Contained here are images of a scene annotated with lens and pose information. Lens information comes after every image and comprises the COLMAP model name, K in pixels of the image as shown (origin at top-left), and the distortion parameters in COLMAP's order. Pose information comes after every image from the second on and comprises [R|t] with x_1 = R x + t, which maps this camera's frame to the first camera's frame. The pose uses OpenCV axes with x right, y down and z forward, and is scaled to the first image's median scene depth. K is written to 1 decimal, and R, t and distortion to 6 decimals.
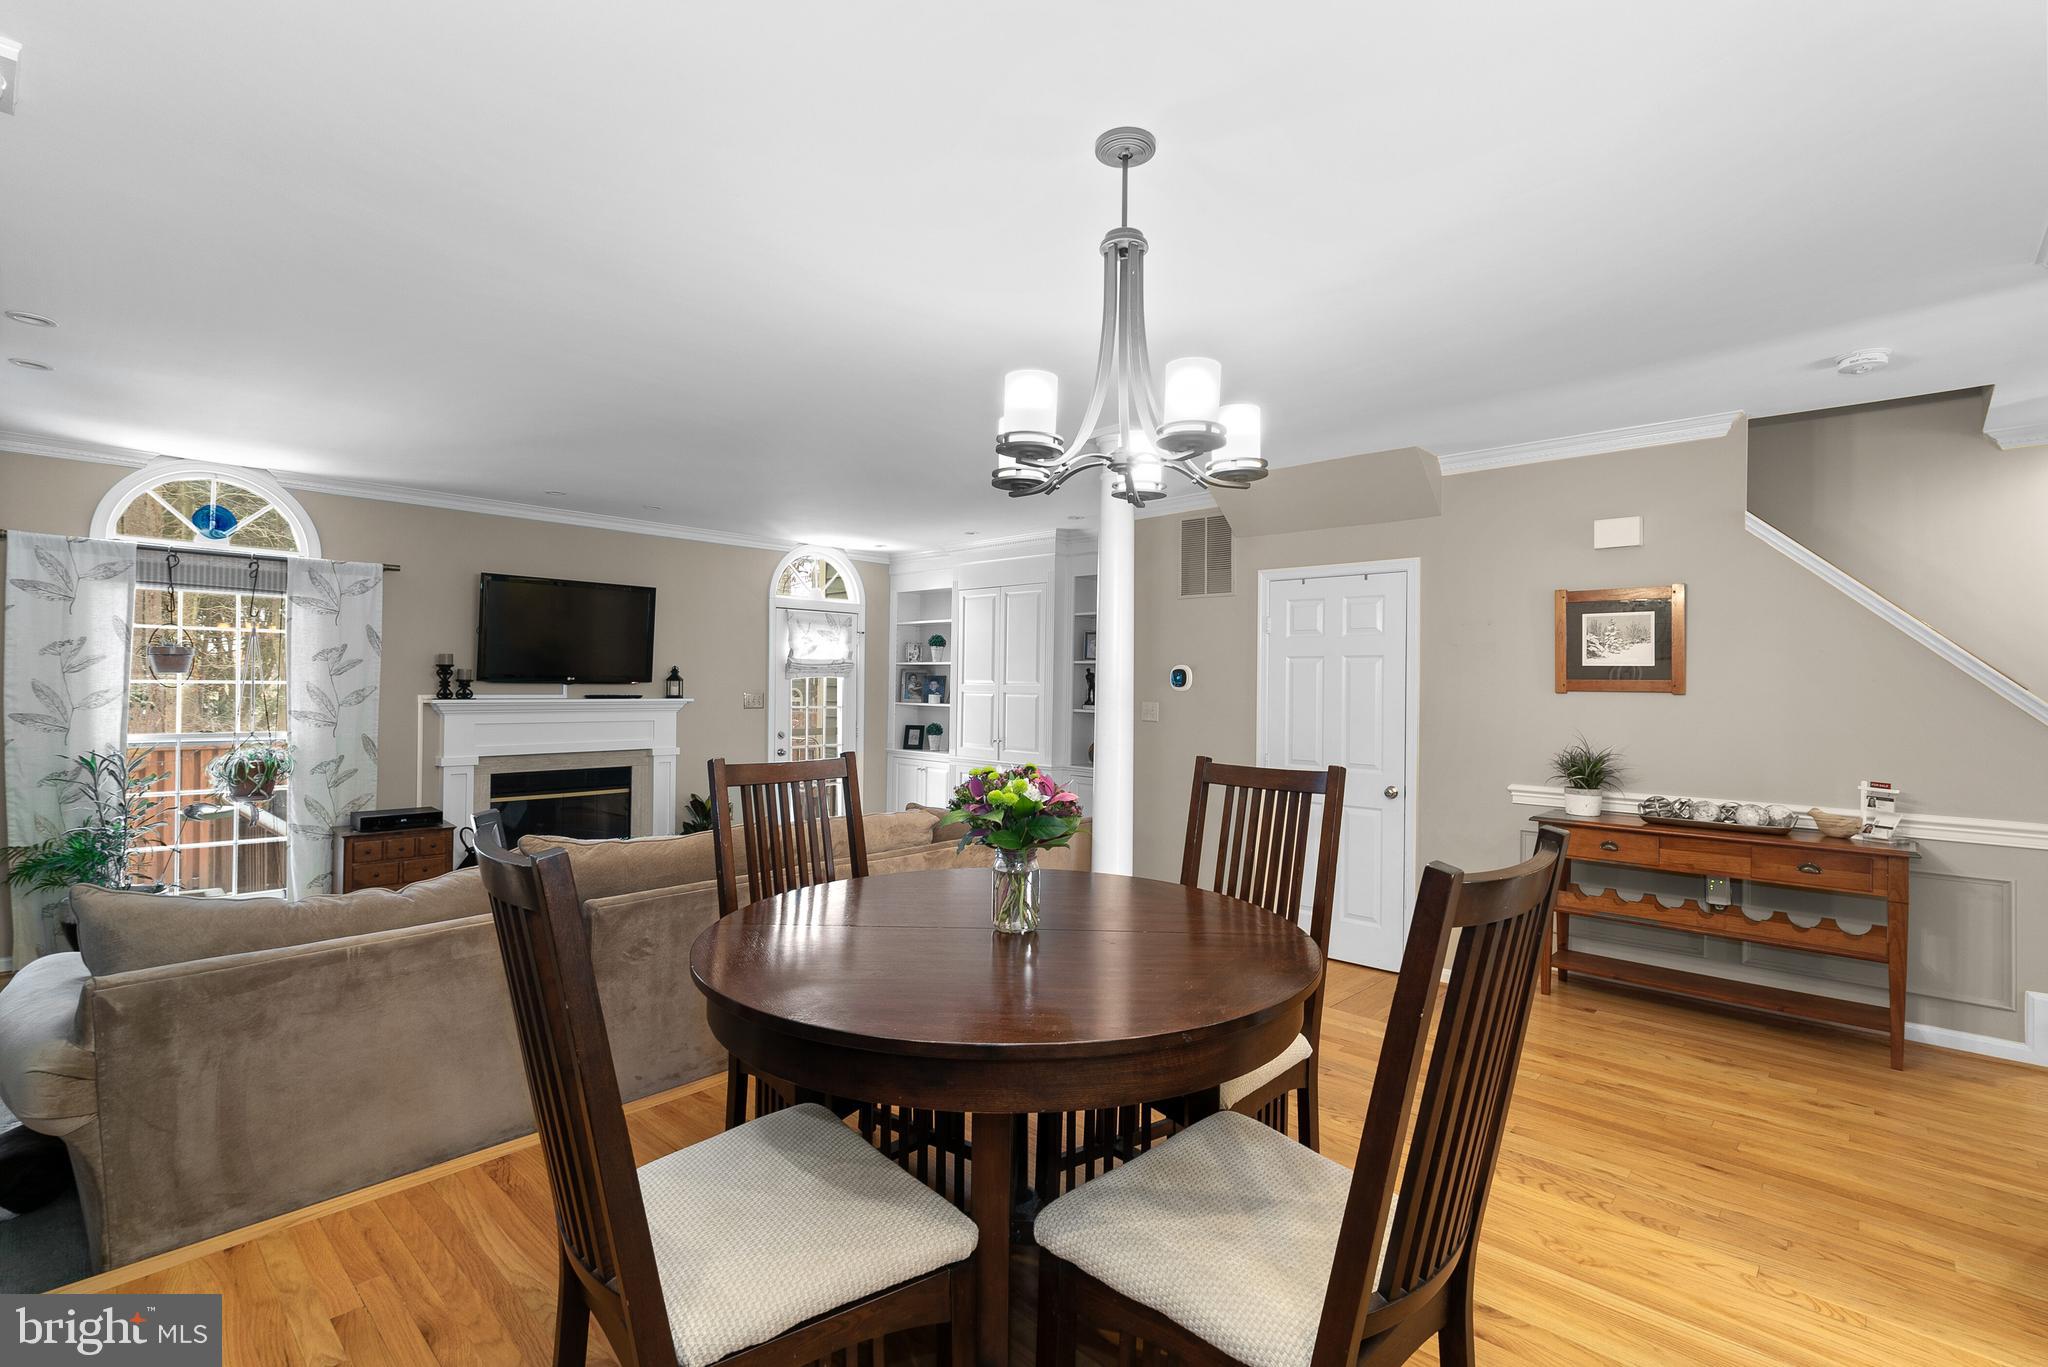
lens RADIAL K [[941.0, 0, 1036.1], [0, 941.0, 682.9], [0, 0, 1]] dist [-0.004212, 0.002567]
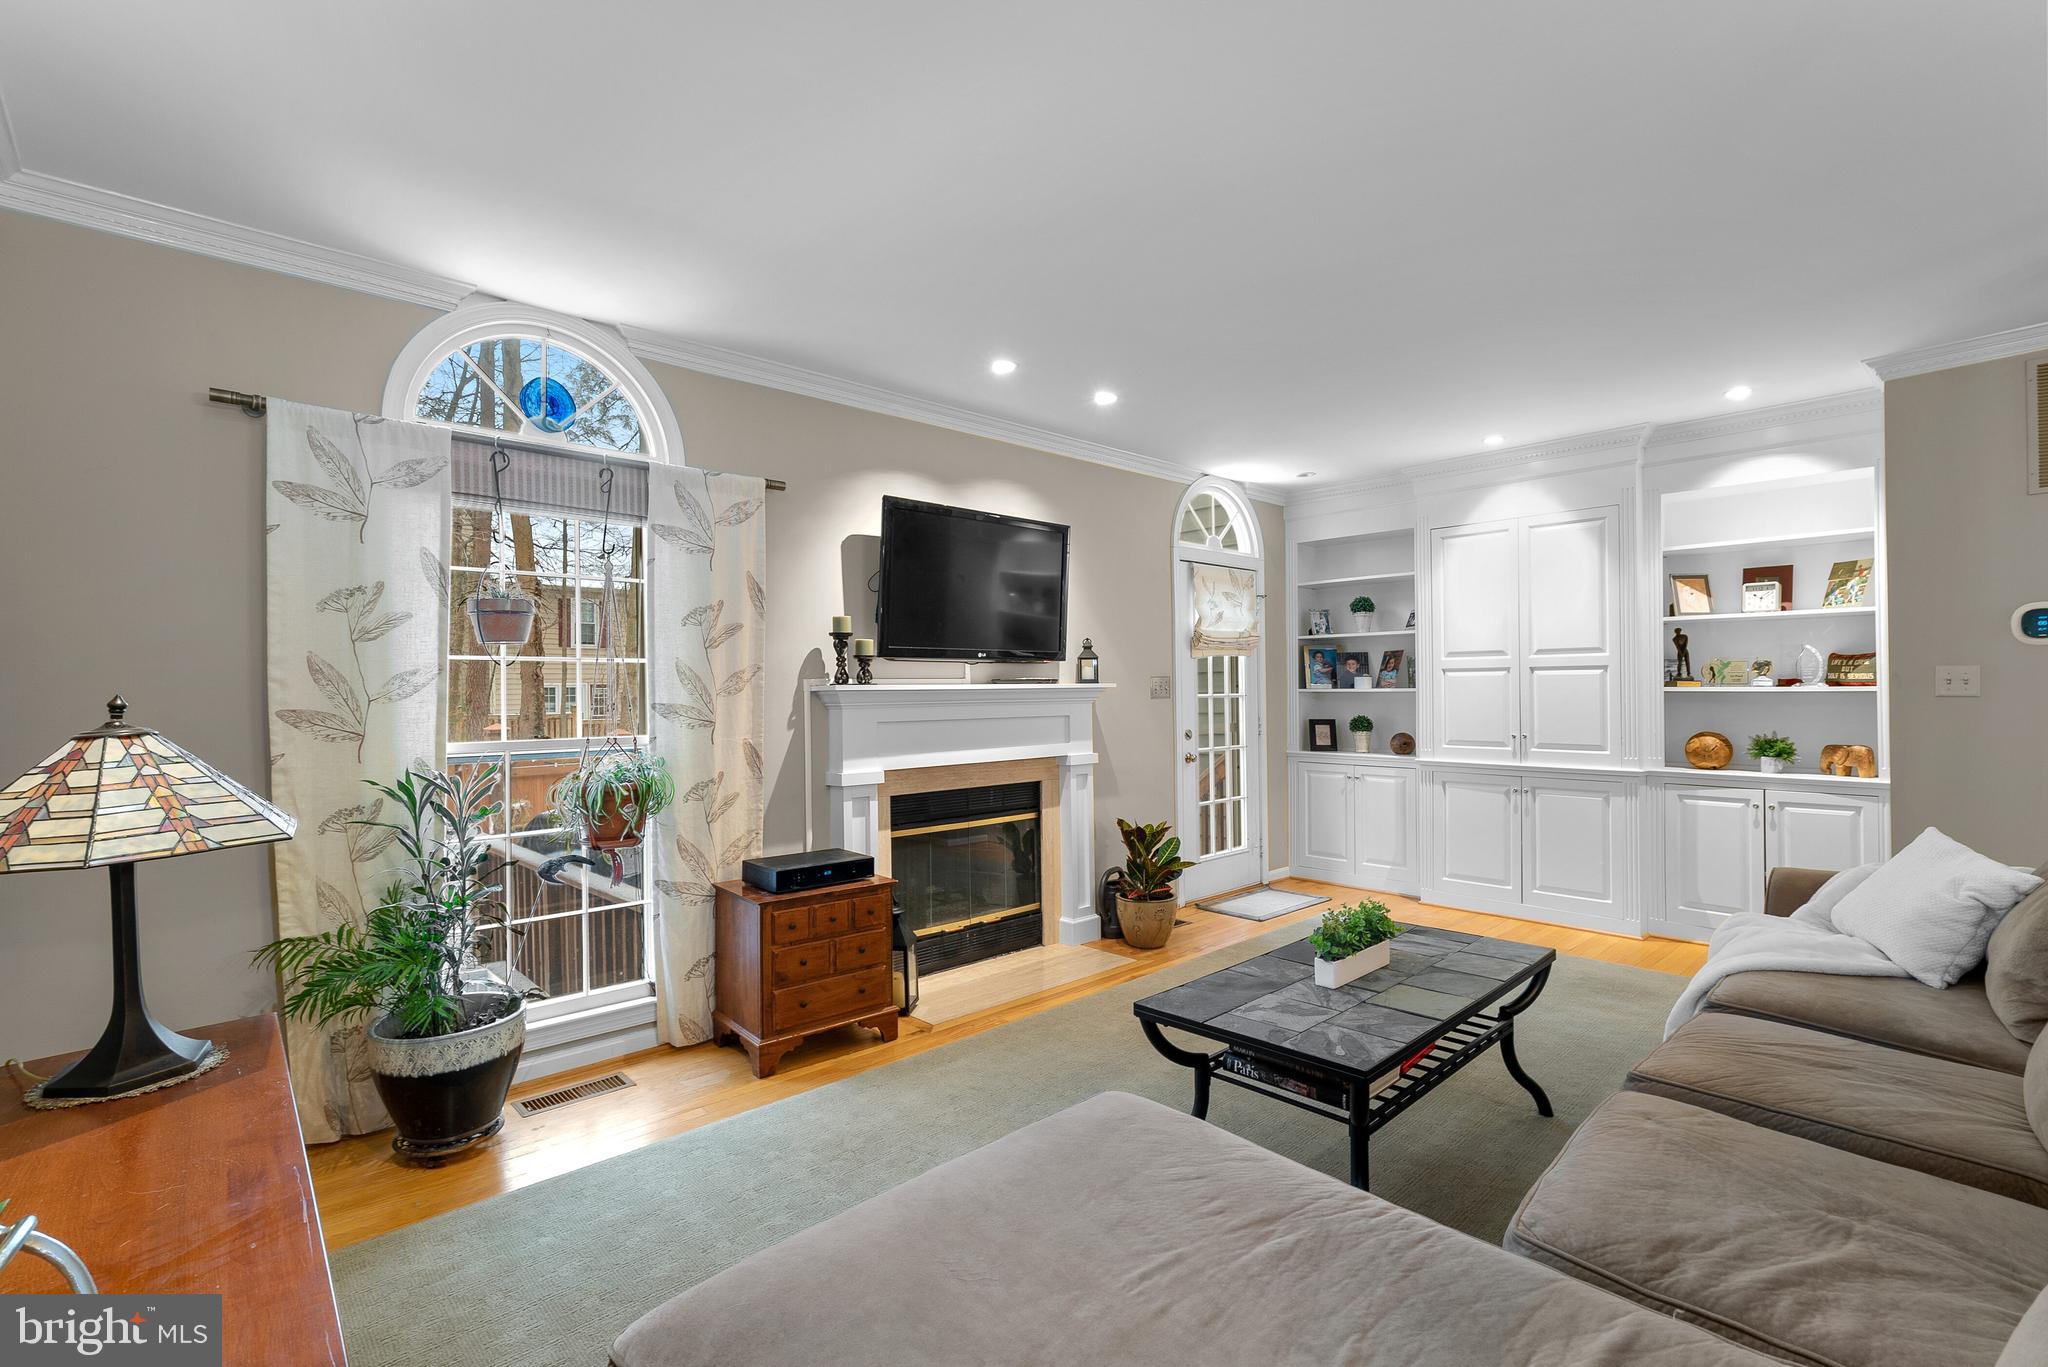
lens RADIAL K [[941.0, 0, 1032.5], [0, 941.0, 687.6], [0, 0, 1]] dist [-0.004212, 0.002567]
pose [[0.998308, -0.020223, -0.054521, -0.510913], [0.020253, 0.999795, 0.000009, 0.024375], [0.054509, -0.001113, 0.998513, 0.381823]]
